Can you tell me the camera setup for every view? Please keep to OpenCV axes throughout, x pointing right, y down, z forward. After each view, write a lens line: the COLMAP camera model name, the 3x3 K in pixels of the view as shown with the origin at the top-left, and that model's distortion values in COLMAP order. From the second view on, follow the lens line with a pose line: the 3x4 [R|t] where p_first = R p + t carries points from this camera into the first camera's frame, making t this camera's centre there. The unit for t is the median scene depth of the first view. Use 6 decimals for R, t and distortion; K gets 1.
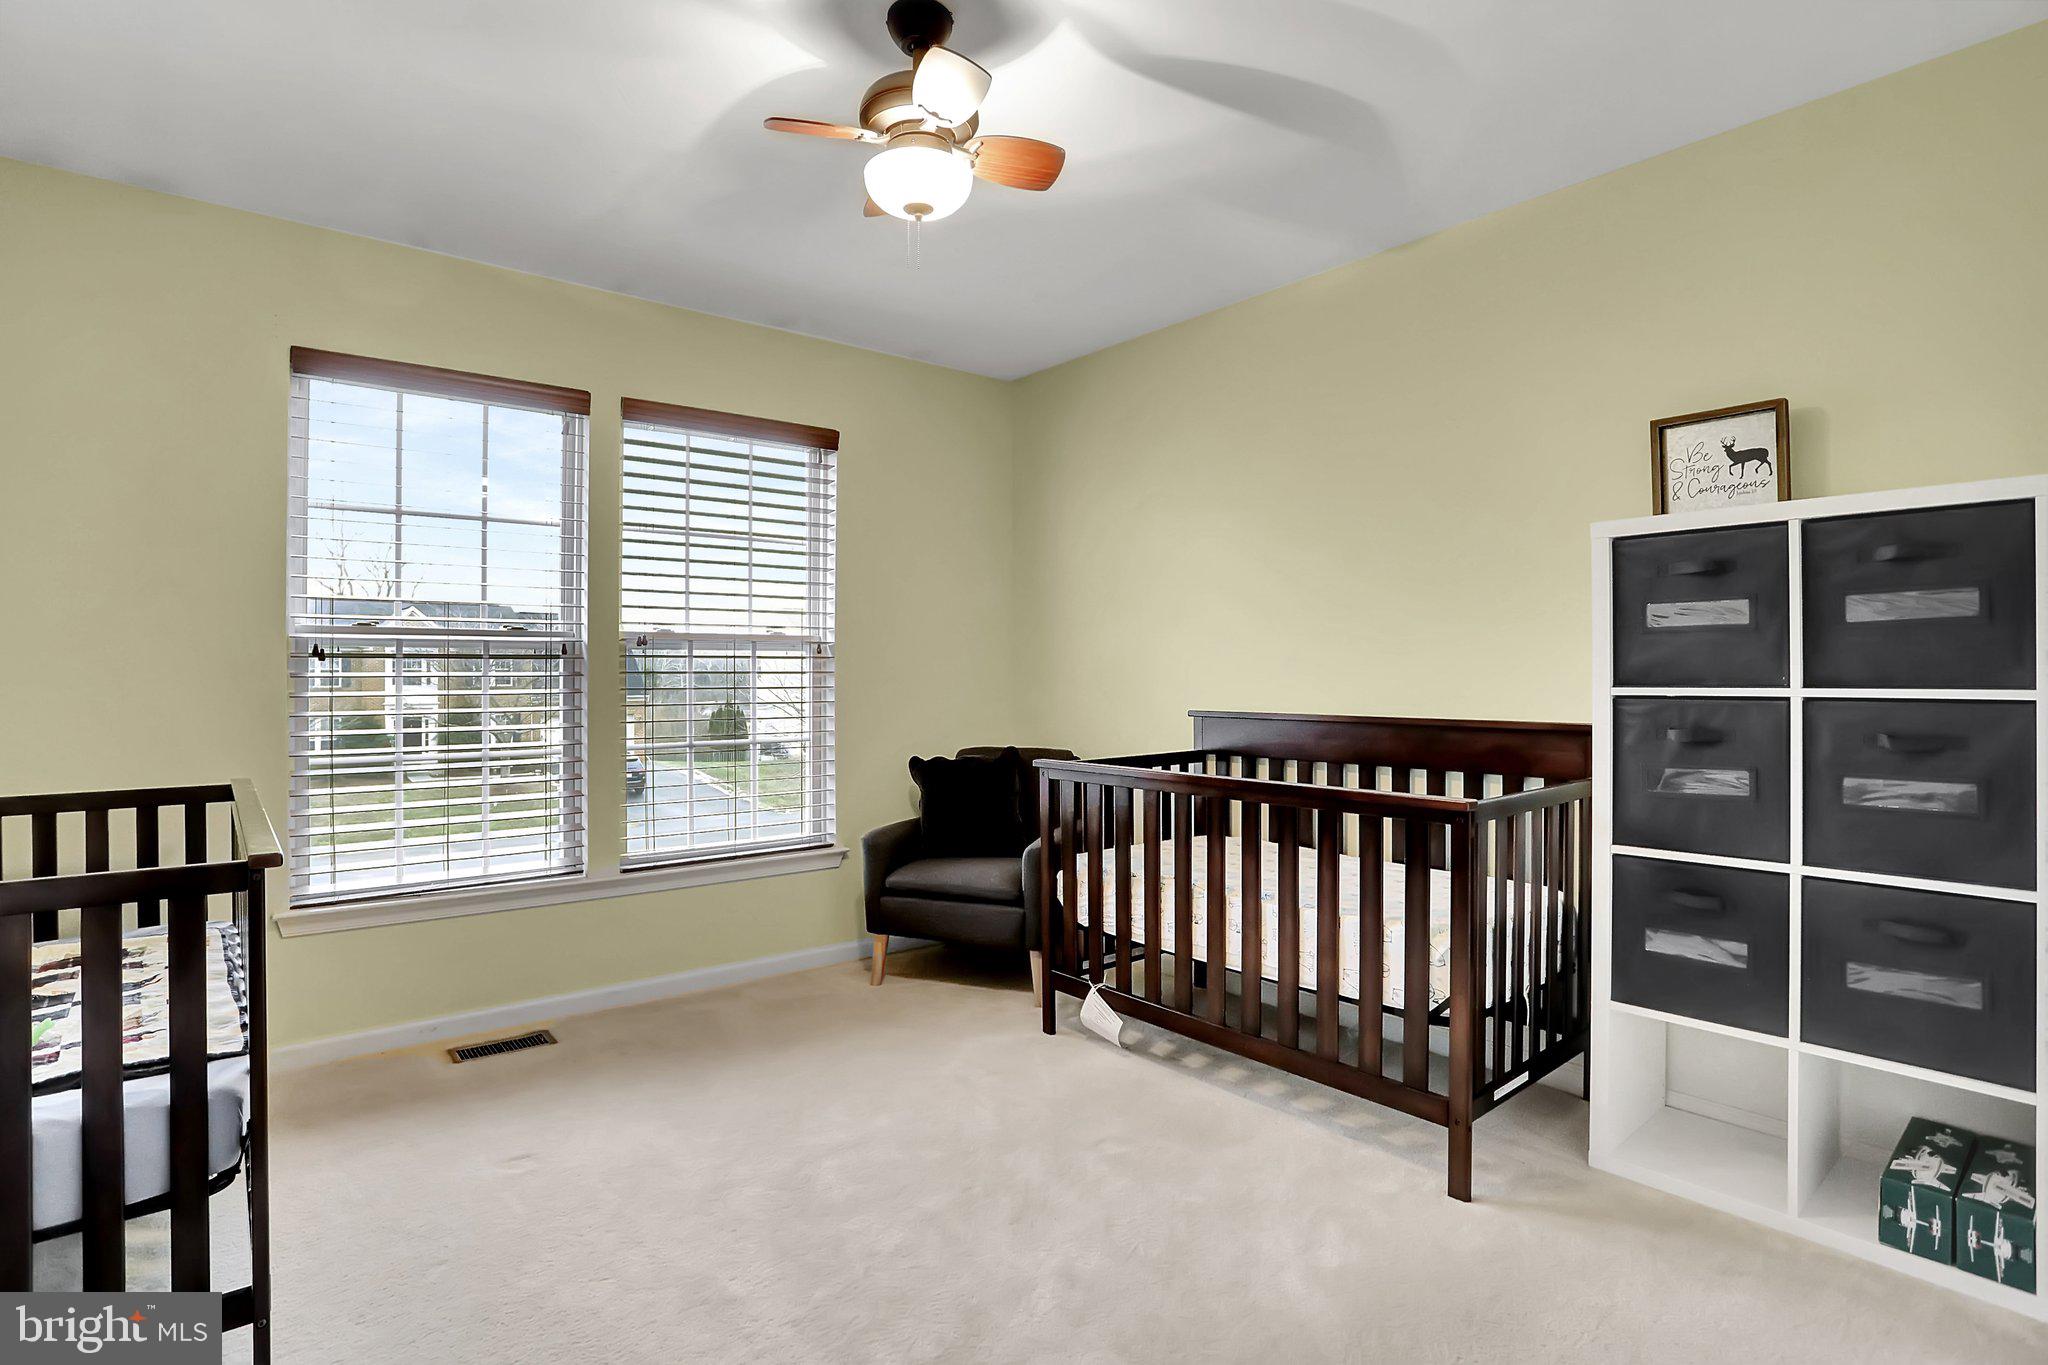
lens RADIAL K [[1002.2, 0, 1023.2], [0, 1002.2, 679.9], [0, 0, 1]] dist [-0.069790, 0.021806]
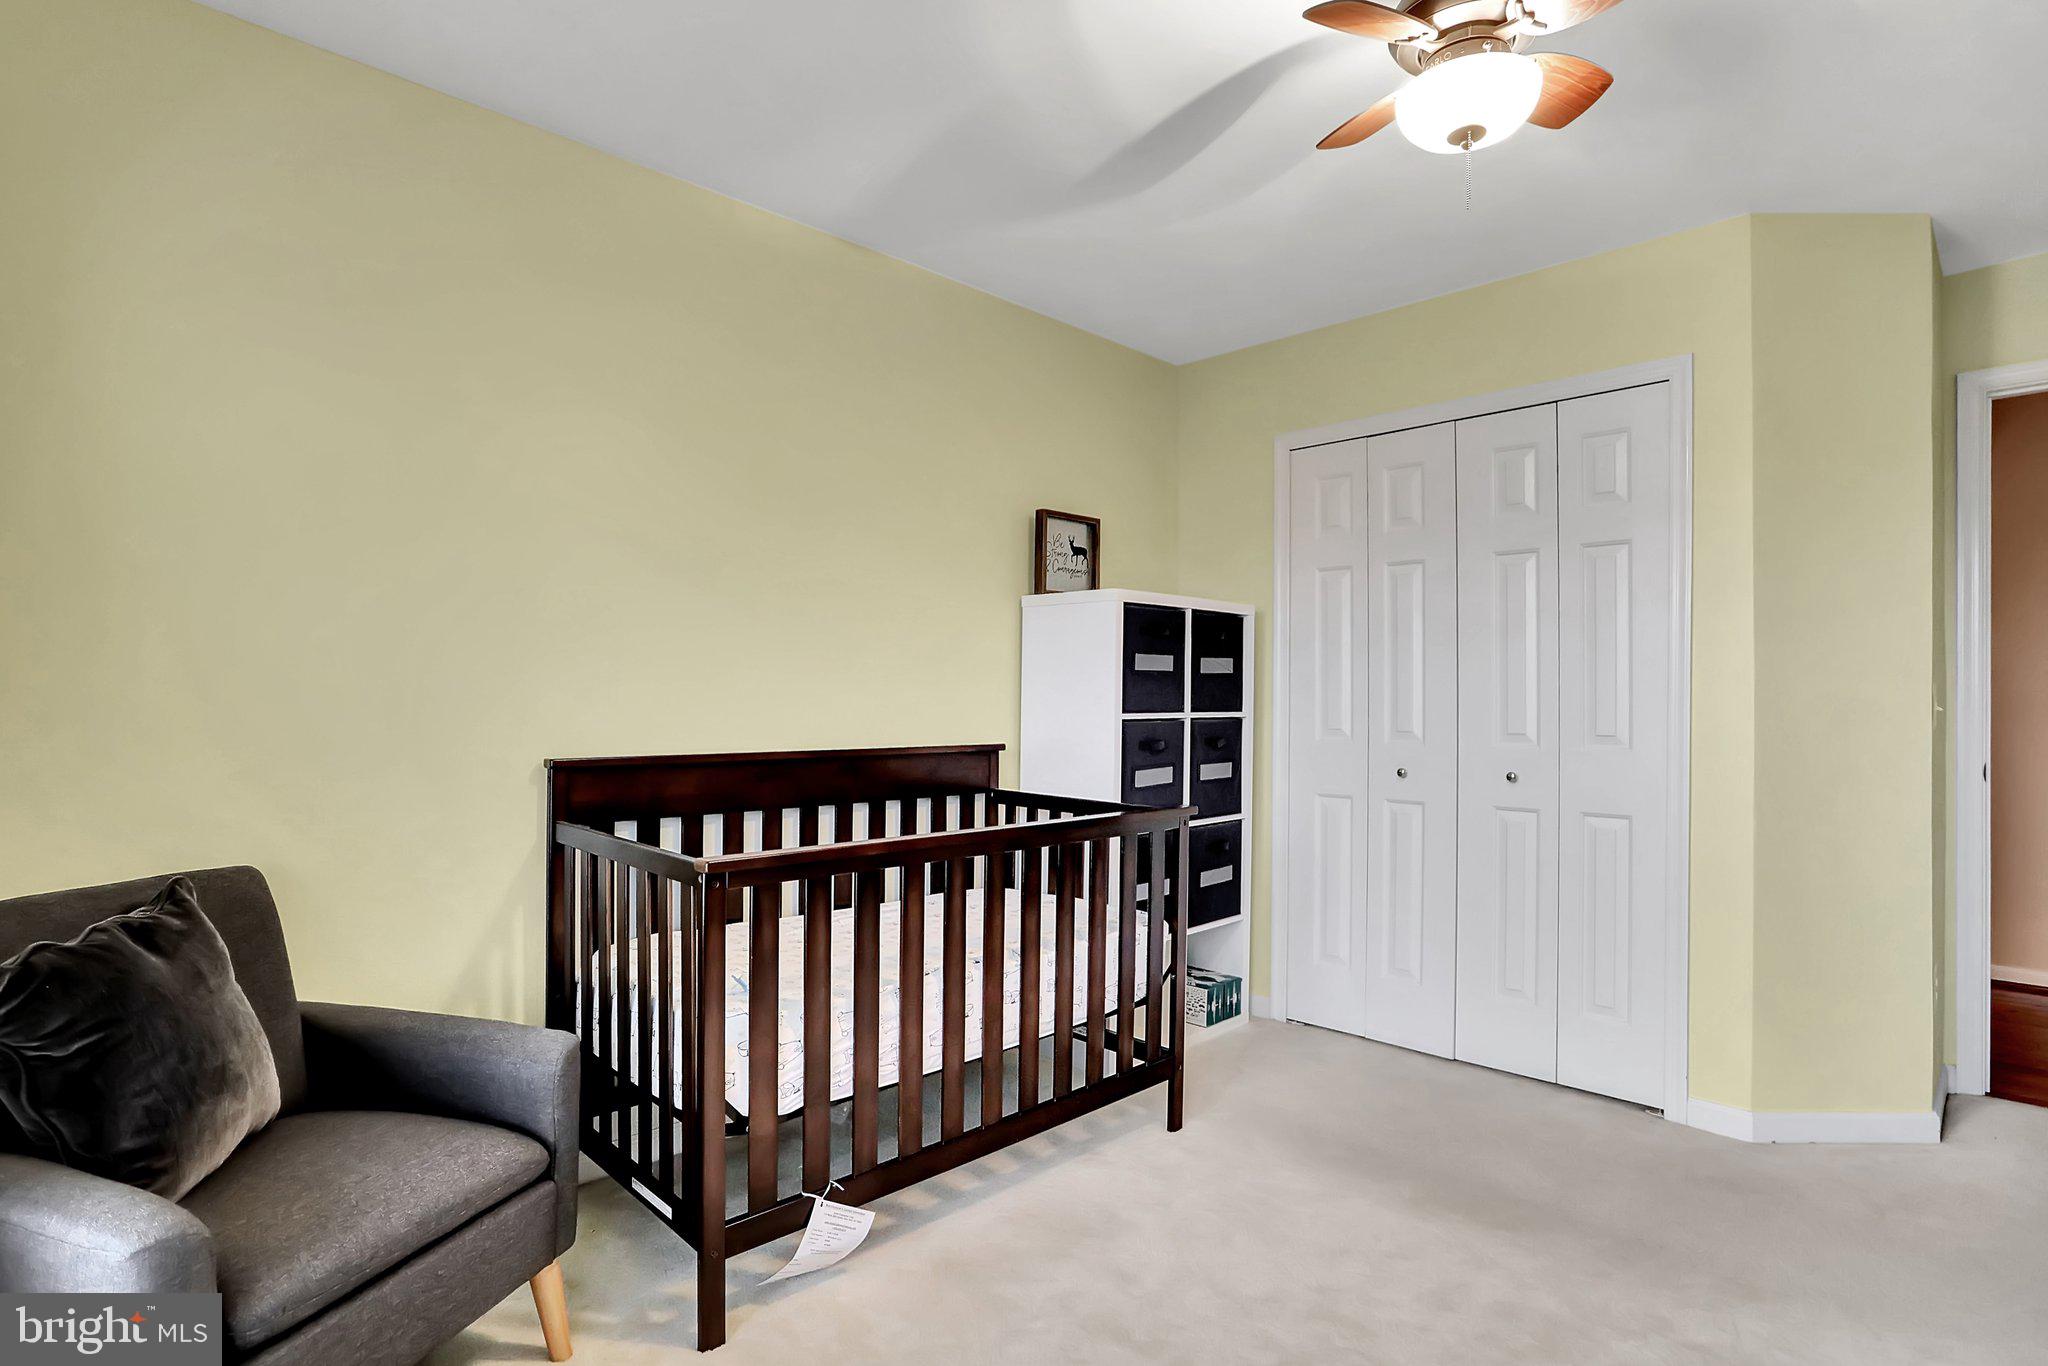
lens RADIAL K [[1002.2, 0, 1023.2], [0, 1002.2, 680.4], [0, 0, 1]] dist [-0.069790, 0.021806]
pose [[-0.066742, 0.013521, 0.997679, -0.750138], [-0.003742, 0.999898, -0.013801, -0.017989], [-0.997763, -0.004655, -0.066684, 1.202329]]
